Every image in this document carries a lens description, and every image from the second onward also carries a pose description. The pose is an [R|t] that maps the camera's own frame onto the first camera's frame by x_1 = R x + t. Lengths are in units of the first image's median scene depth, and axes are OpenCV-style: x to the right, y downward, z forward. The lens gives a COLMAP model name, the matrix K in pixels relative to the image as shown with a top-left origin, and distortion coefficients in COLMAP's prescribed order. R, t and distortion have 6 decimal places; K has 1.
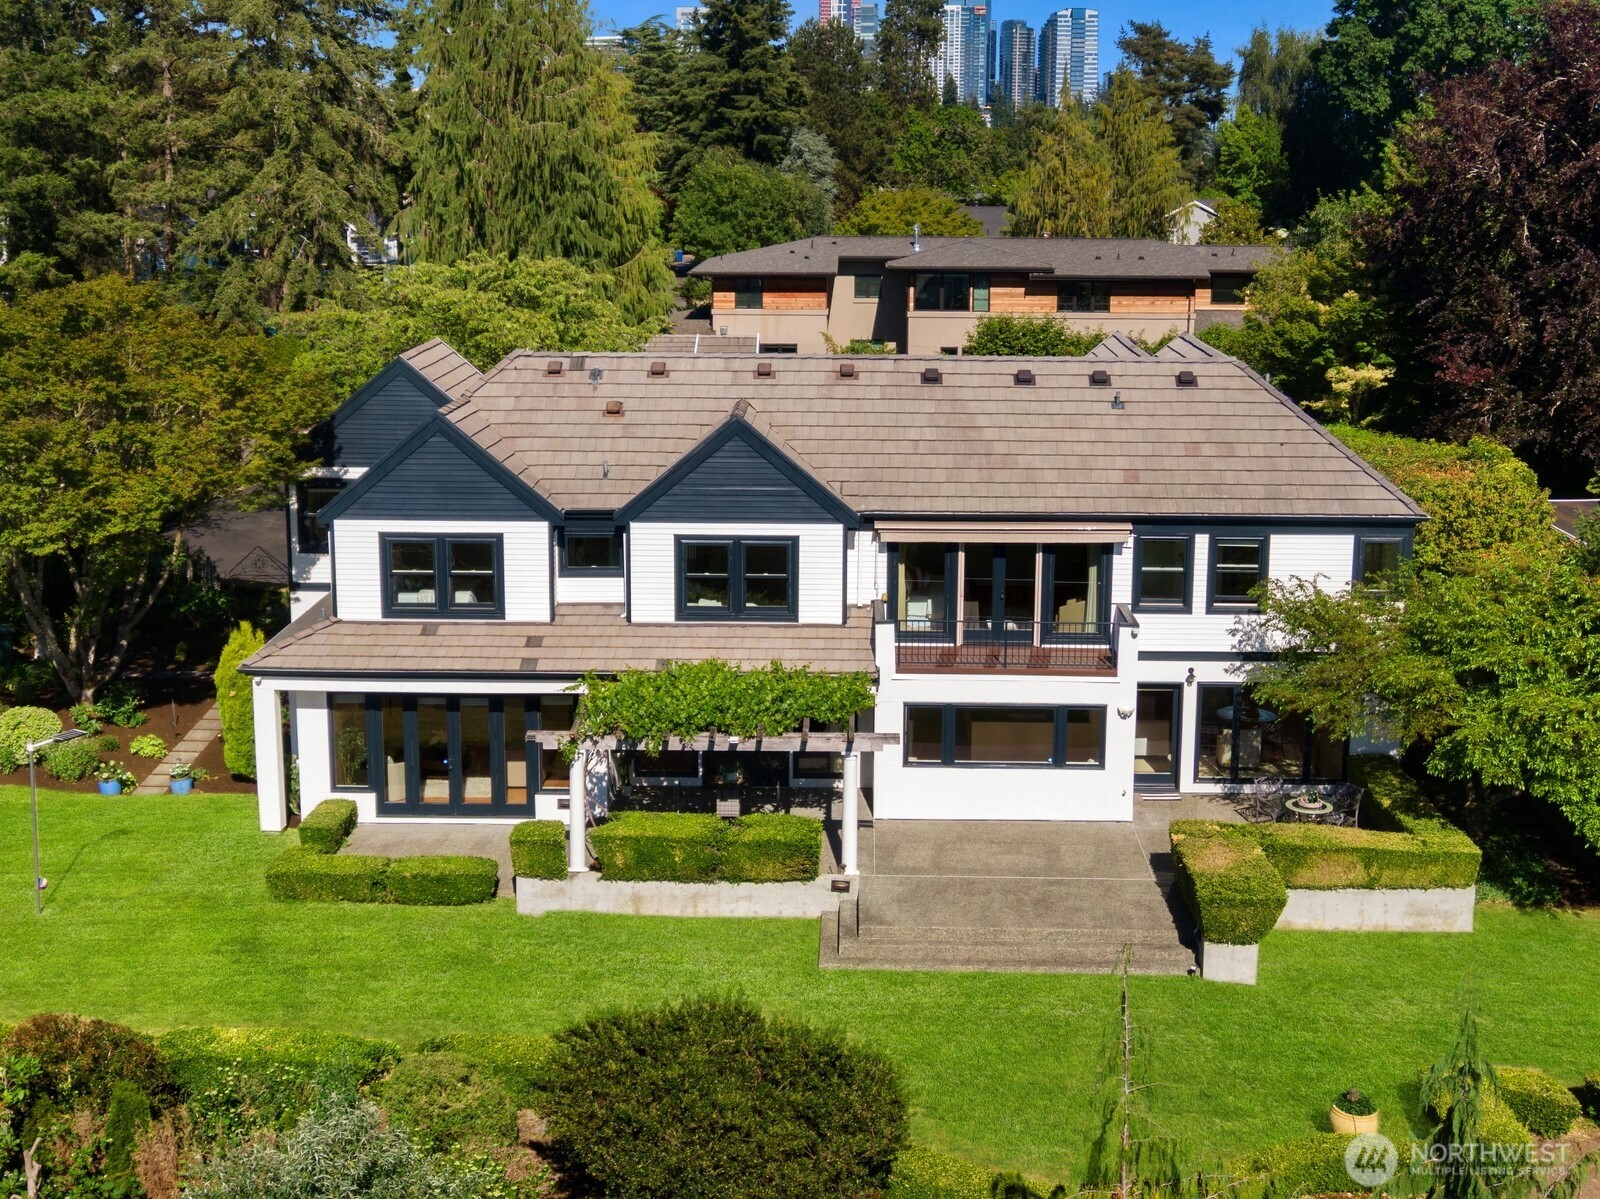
lens RADIAL K [[2215.8, 0, 800.0], [0, 2215.8, 599.5], [0, 0, 1]] dist [0.023949, -0.156982]
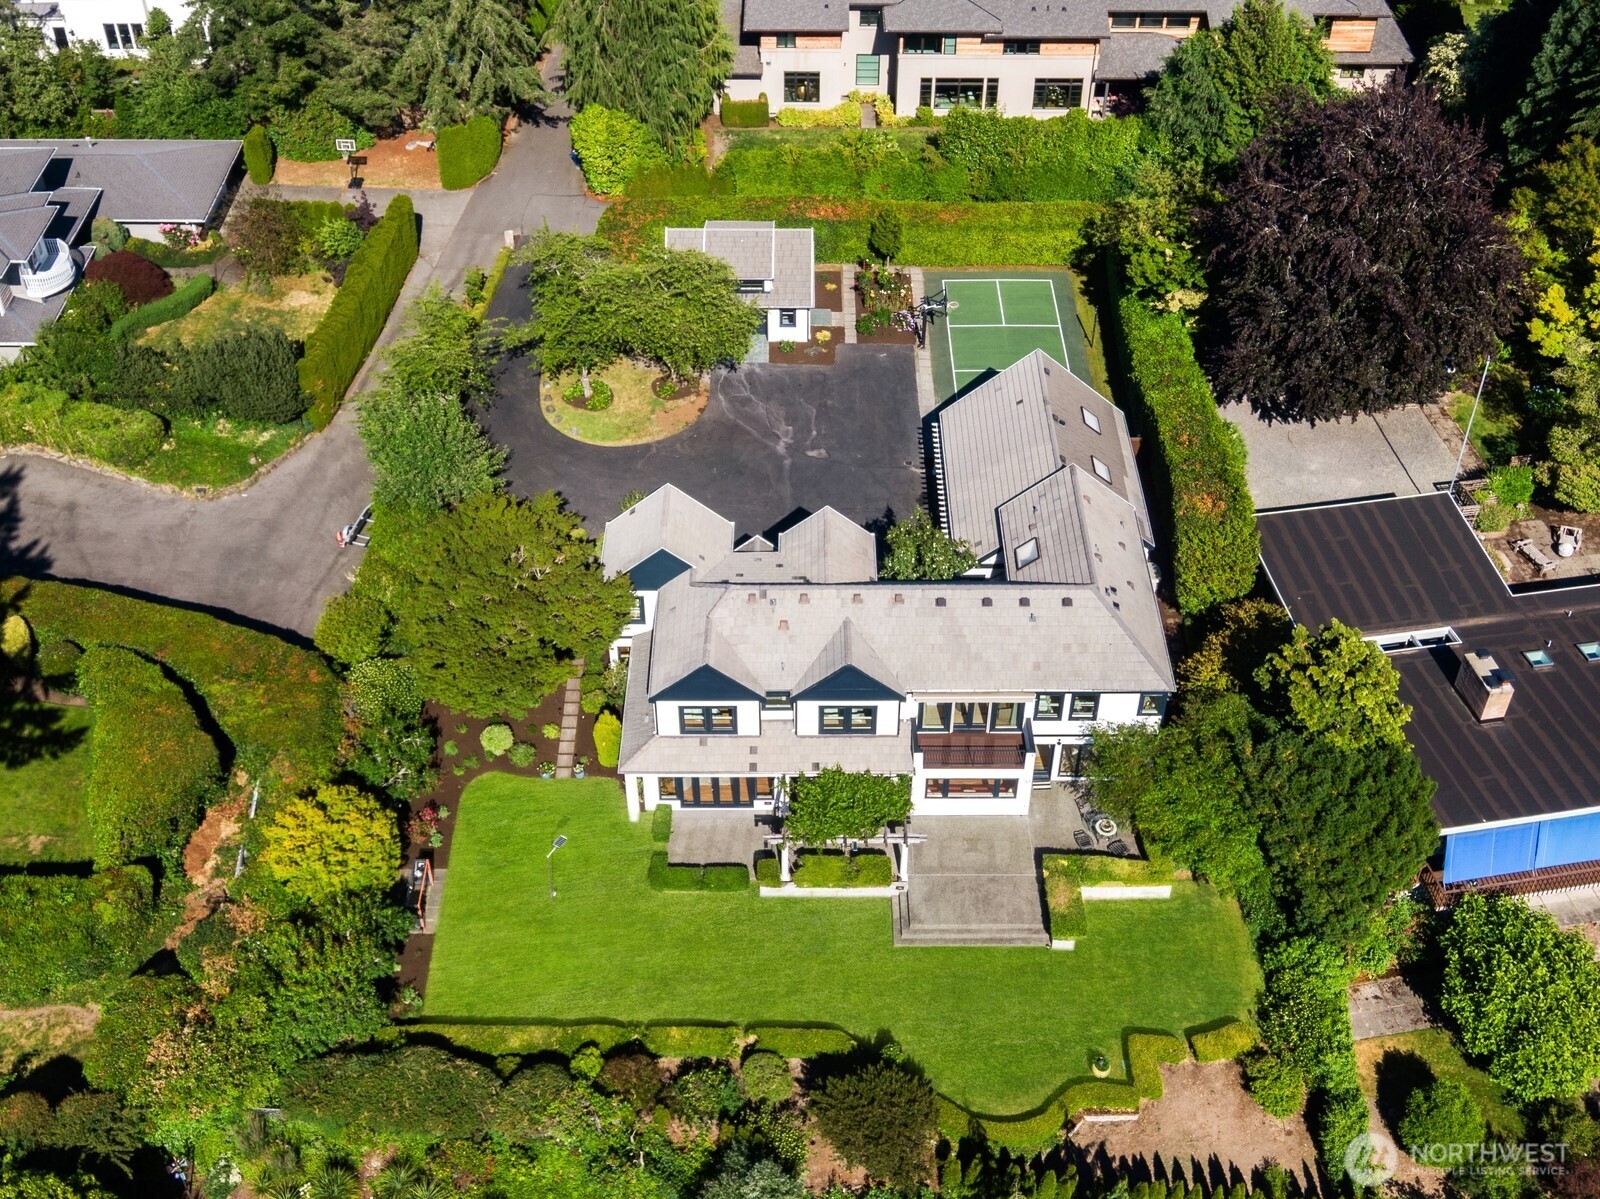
lens RADIAL K [[1812.8, 0, 800.0], [0, 1812.8, 599.5], [0, 0, 1]] dist [0.015422, 0.008626]
pose [[0.999569, -0.021146, 0.020344, -0.105589], [0.007729, 0.858552, 0.512669, -0.984047], [-0.028307, -0.512291, 0.858345, -0.420046]]
